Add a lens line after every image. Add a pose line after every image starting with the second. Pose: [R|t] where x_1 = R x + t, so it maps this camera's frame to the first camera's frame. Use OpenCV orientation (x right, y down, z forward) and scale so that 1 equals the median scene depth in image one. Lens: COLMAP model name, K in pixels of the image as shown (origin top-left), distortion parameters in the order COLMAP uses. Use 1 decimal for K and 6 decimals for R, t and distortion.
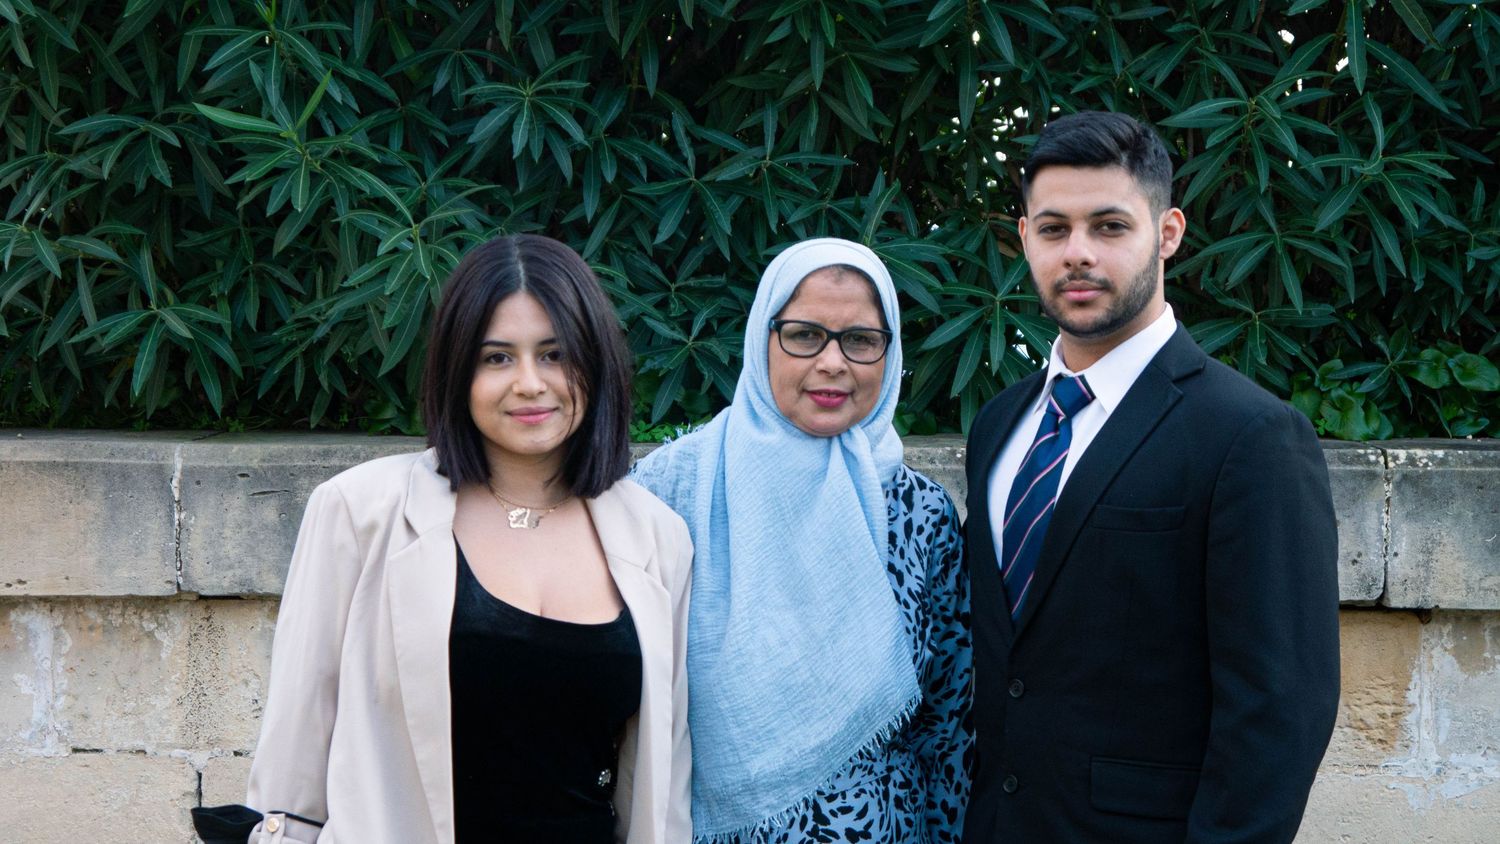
lens RADIAL K [[3030.5, 0, 761.1], [0, 3030.5, 415.6], [0, 0, 1]] dist [0.059614, 0.000000]
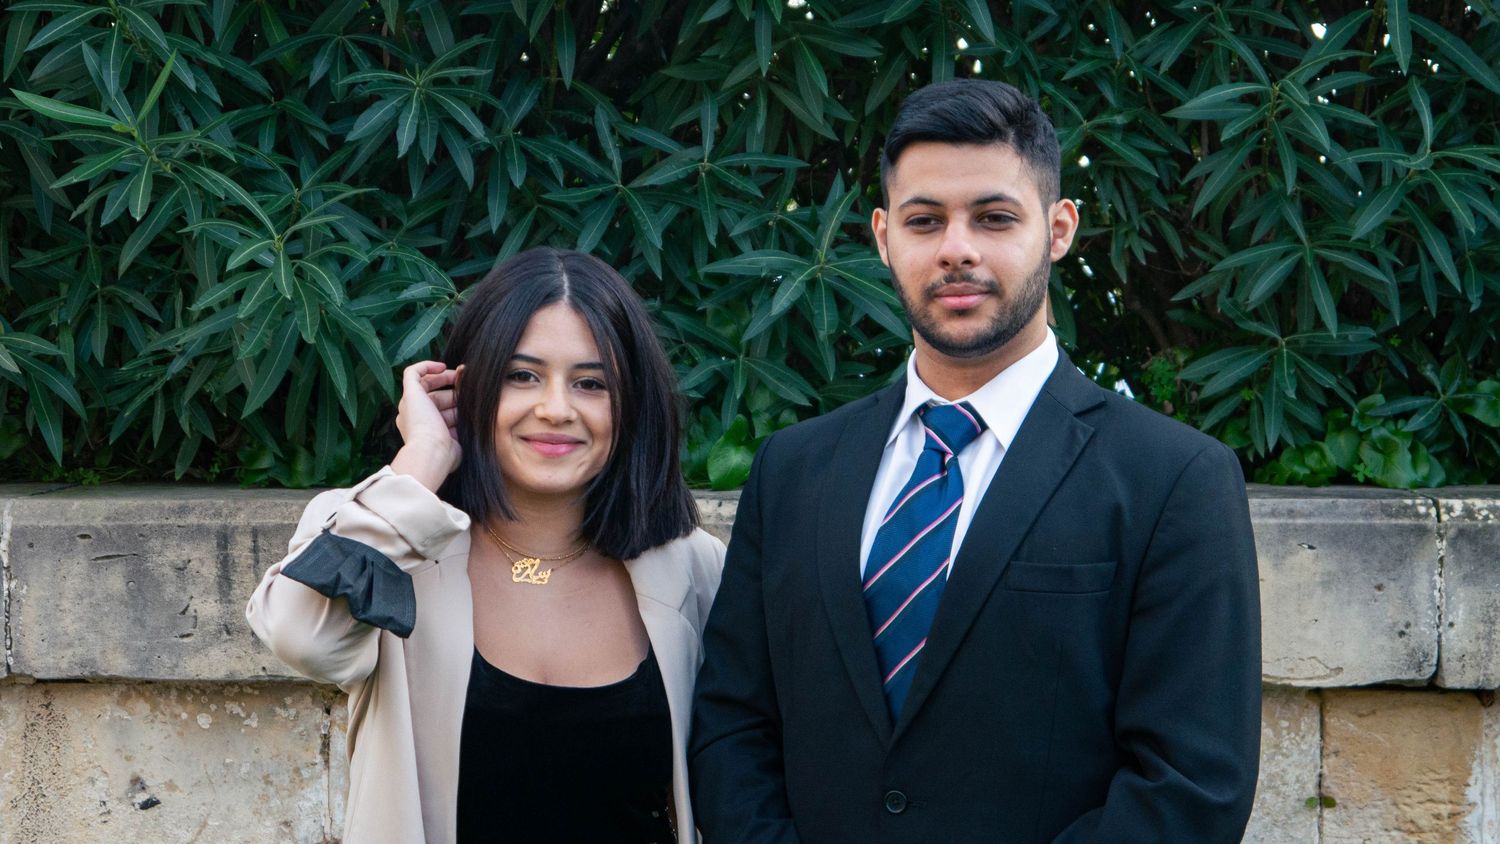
lens RADIAL K [[3030.5, 0, 776.3], [0, 3030.5, 419.6], [0, 0, 1]] dist [0.059614, 0.000000]
pose [[0.999956, -0.005023, -0.007870, 0.028343], [0.004904, 0.999875, -0.015061, 0.000858], [0.007945, 0.015022, 0.999856, 0.152595]]
